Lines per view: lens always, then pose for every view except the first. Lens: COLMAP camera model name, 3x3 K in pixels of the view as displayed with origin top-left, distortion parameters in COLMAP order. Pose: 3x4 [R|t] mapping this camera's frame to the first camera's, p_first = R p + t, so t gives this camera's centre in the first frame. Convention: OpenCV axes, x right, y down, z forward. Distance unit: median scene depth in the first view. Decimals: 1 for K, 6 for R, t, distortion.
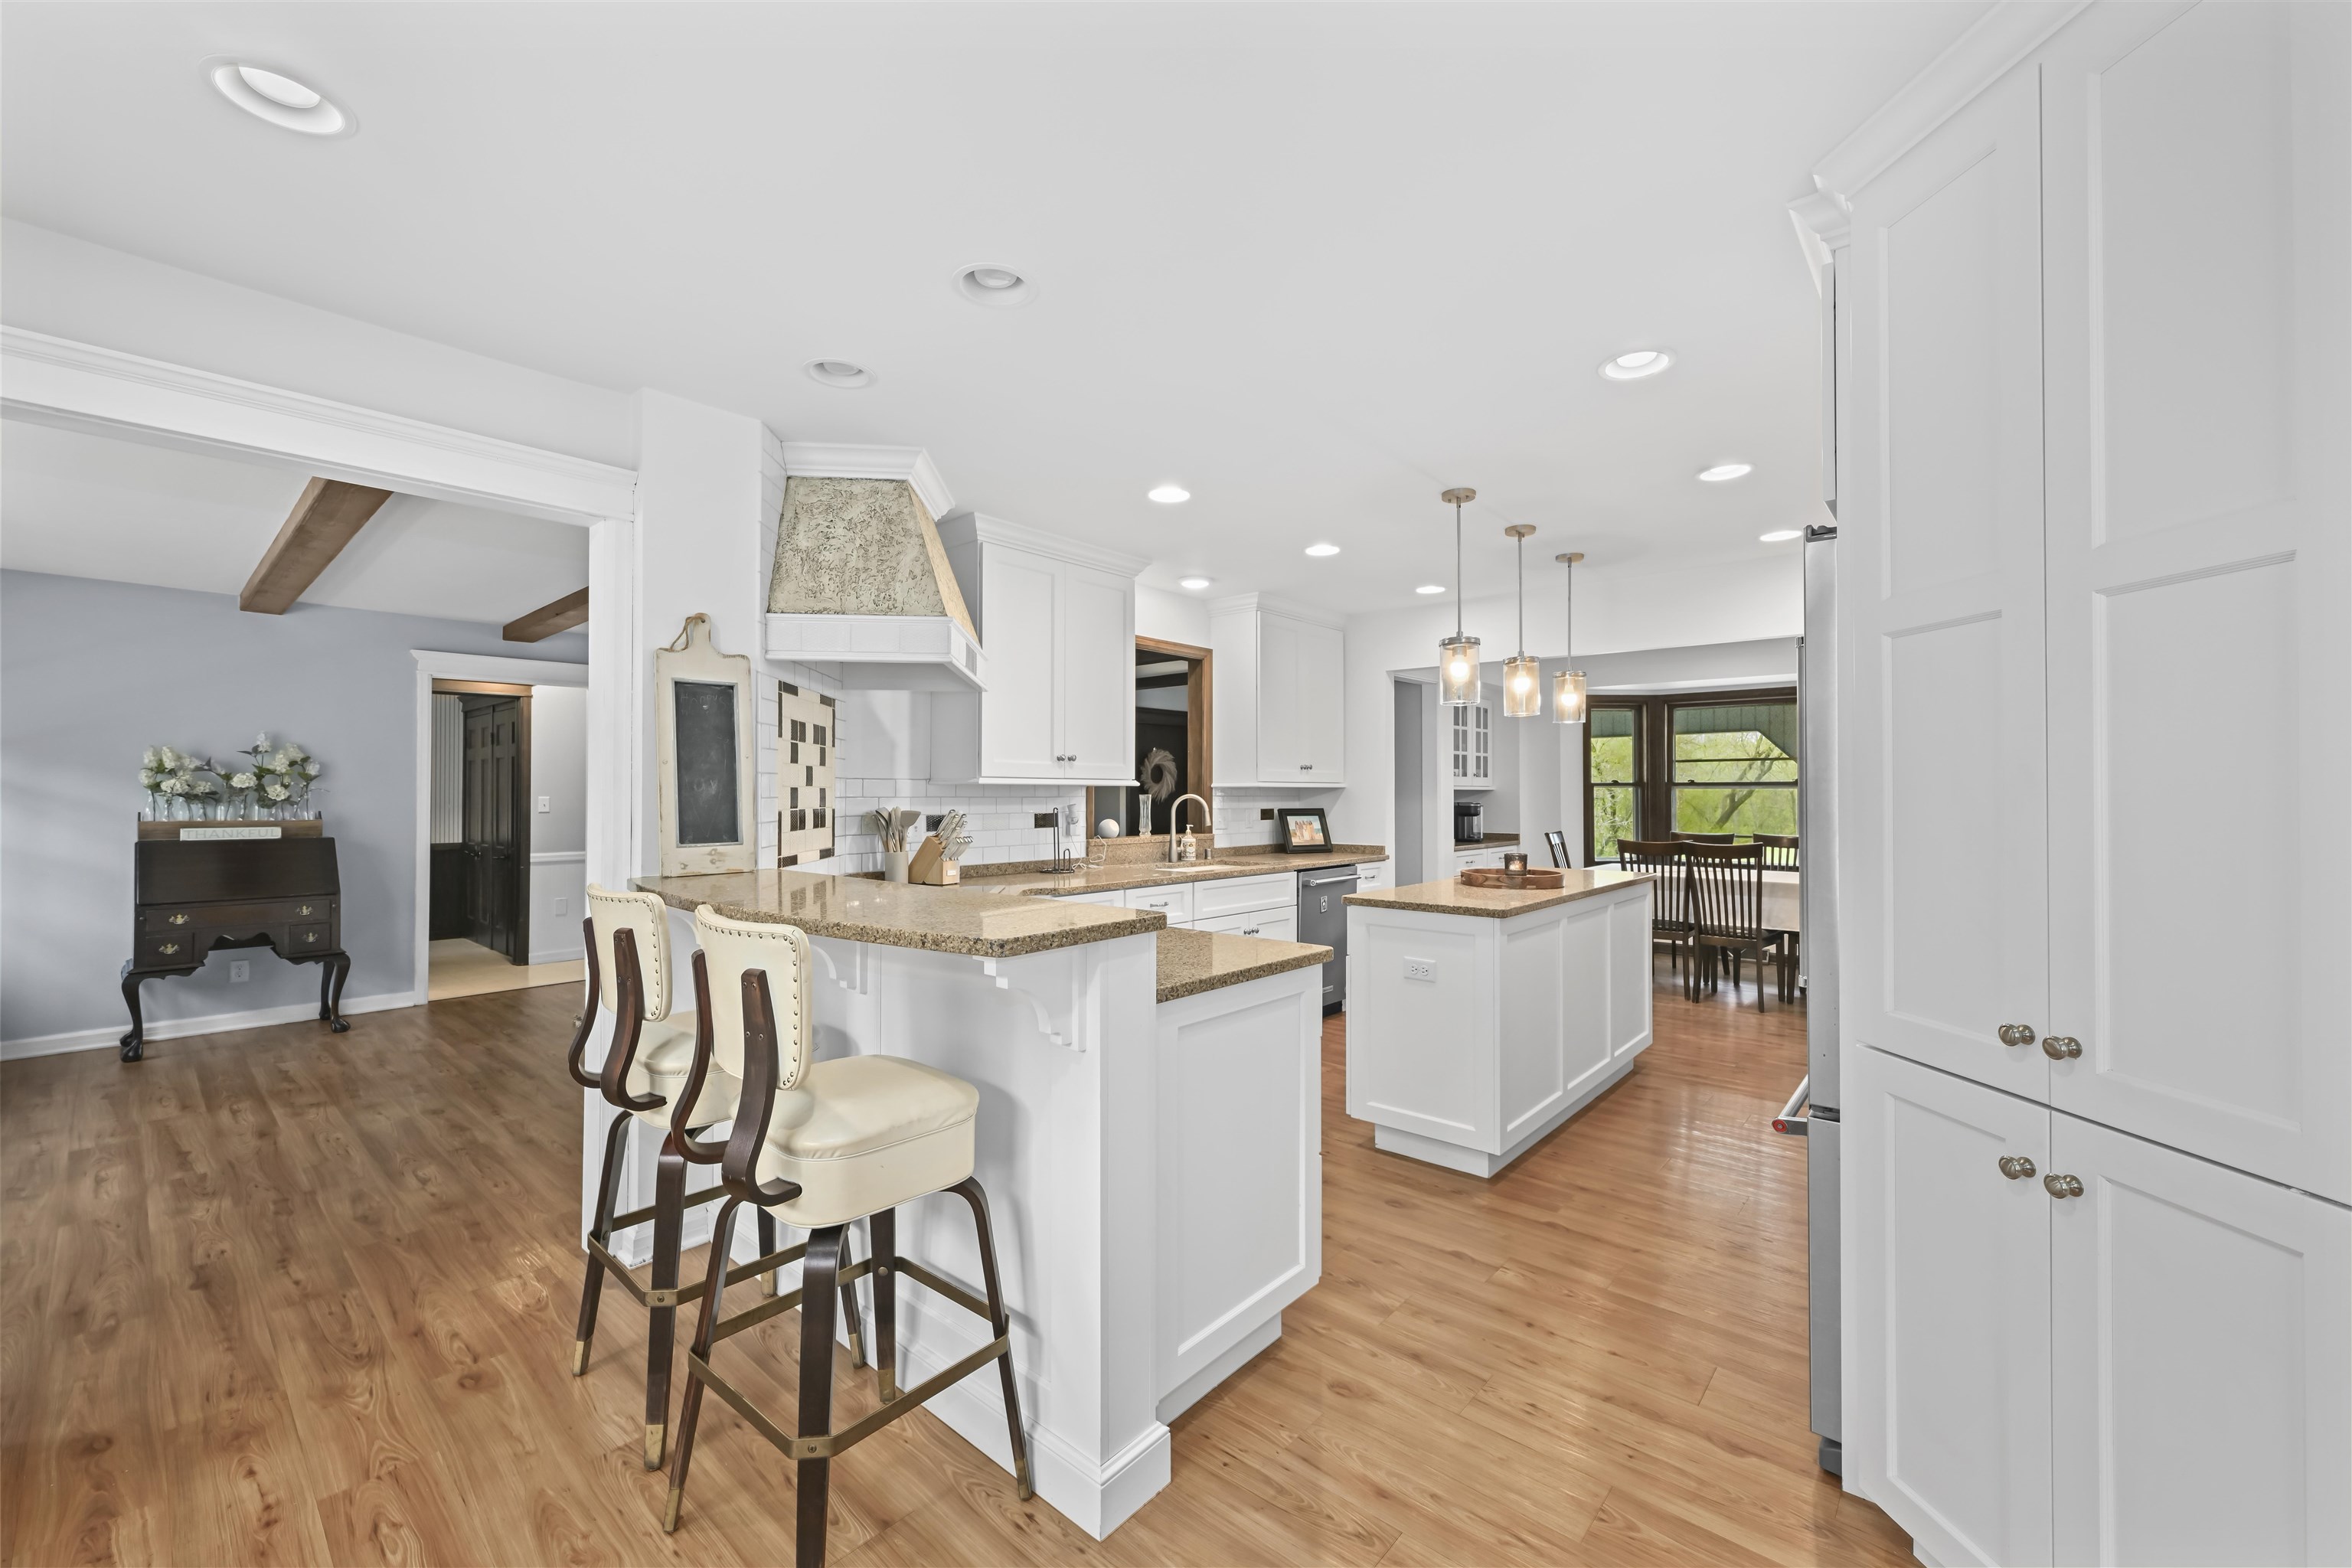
lens RADIAL K [[941.3, 0, 1181.2], [0, 941.3, 785.2], [0, 0, 1]] dist [0.001046, 0.000430]
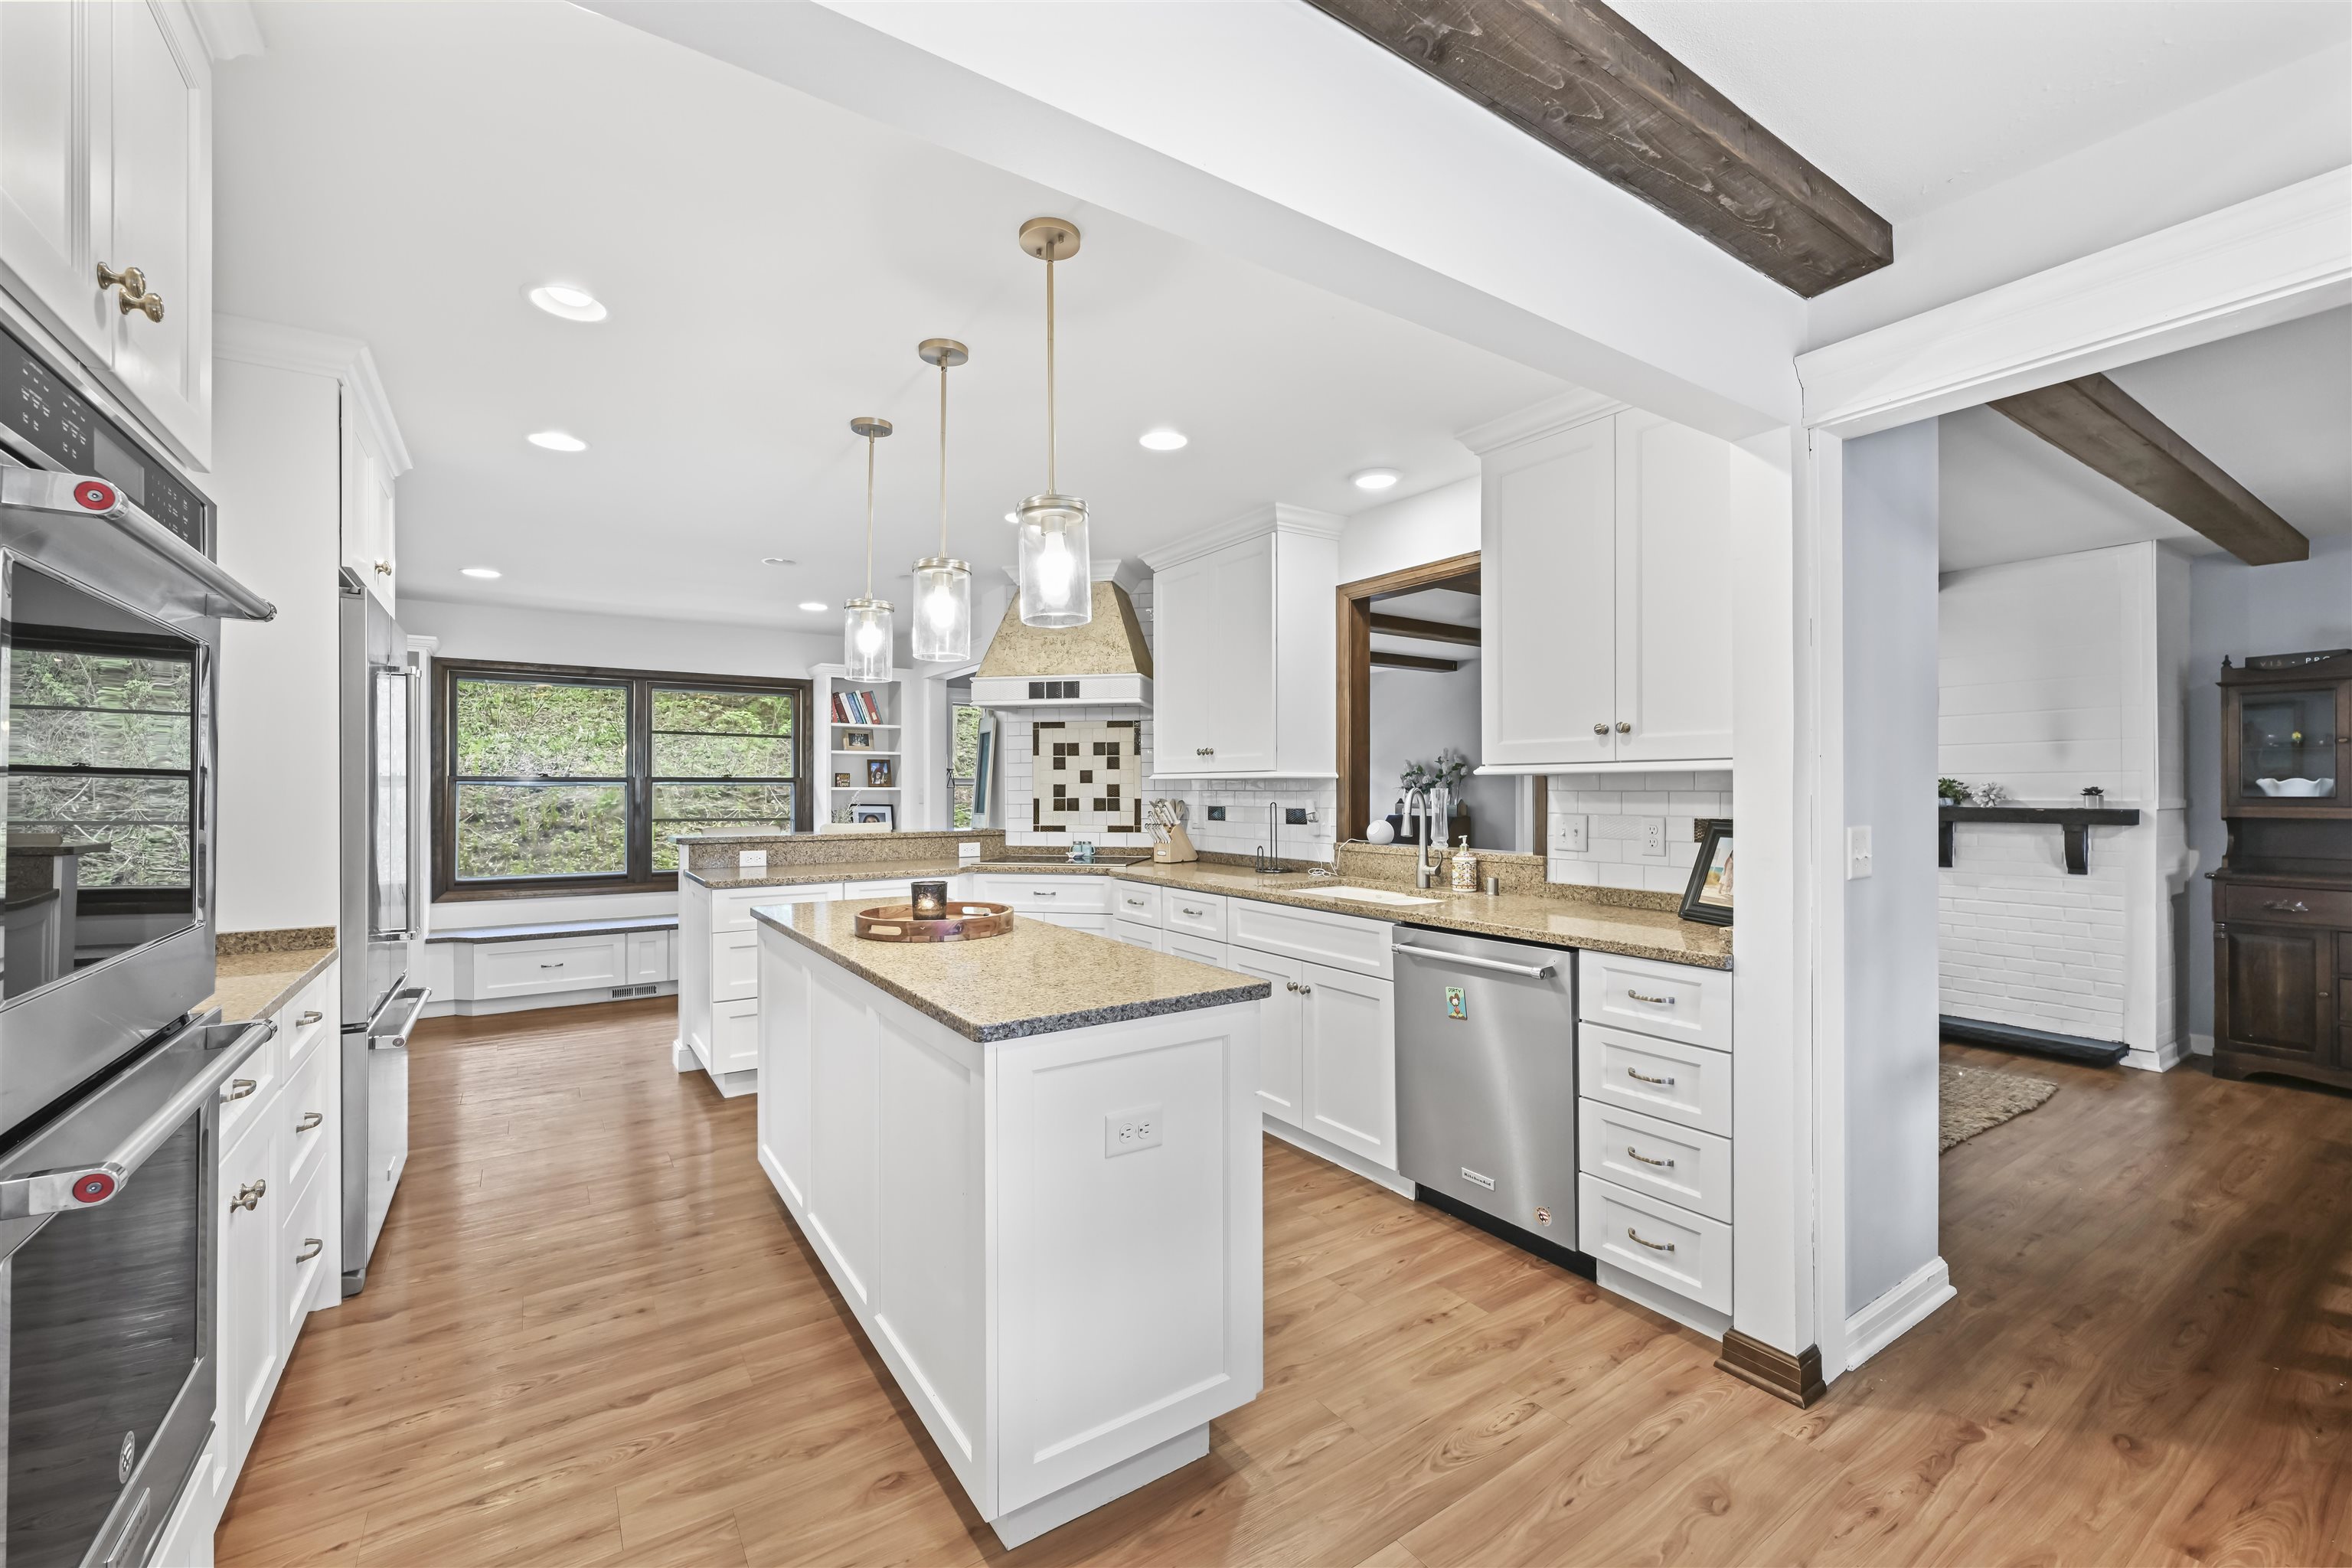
lens RADIAL K [[970.8, 0, 1193.8], [0, 970.8, 789.8], [0, 0, 1]] dist [-0.000390, -0.000667]
pose [[-0.248261, 0.001430, -0.968692, 0.828279], [0.010436, 0.999945, -0.001198, 0.011443], [0.968637, -0.010407, -0.248262, 1.166742]]
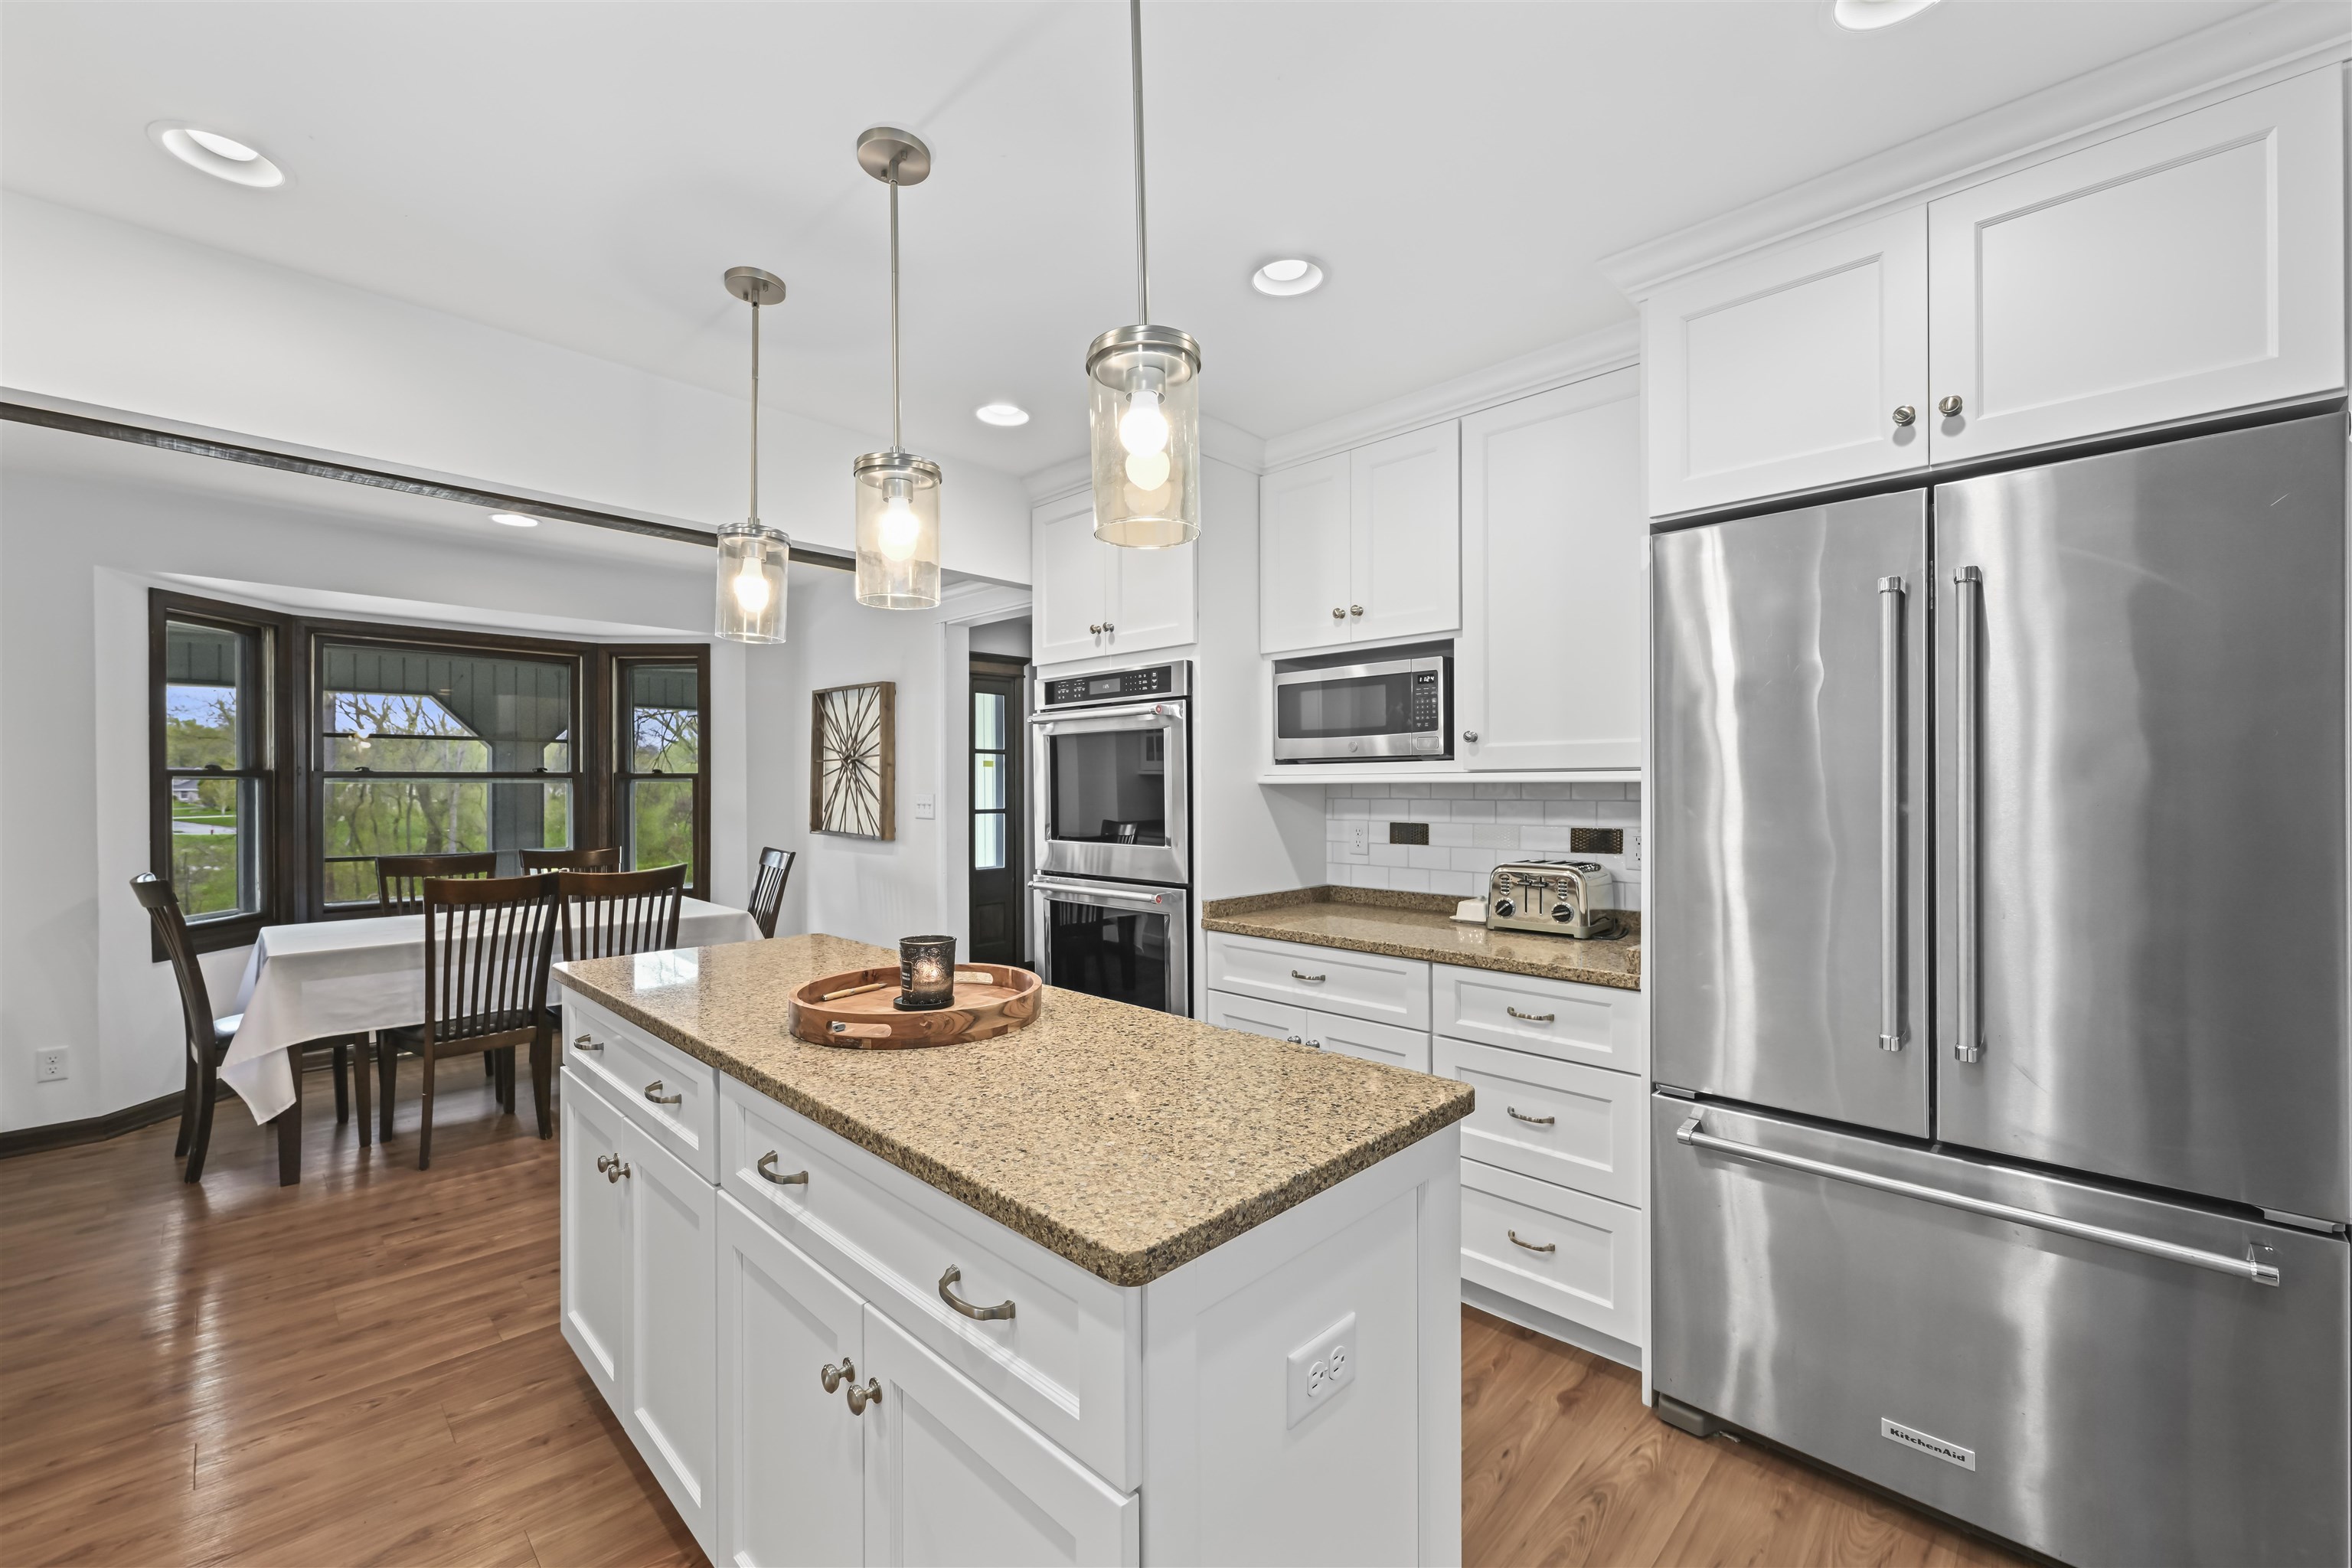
lens RADIAL K [[941.3, 0, 1169.1], [0, 941.3, 790.1], [0, 0, 1]] dist [0.001046, 0.000430]
pose [[-0.030896, -0.006495, -0.999502, 0.470749], [0.009322, 0.999934, -0.006786, 0.007340], [0.999479, -0.009527, -0.030833, 0.765522]]
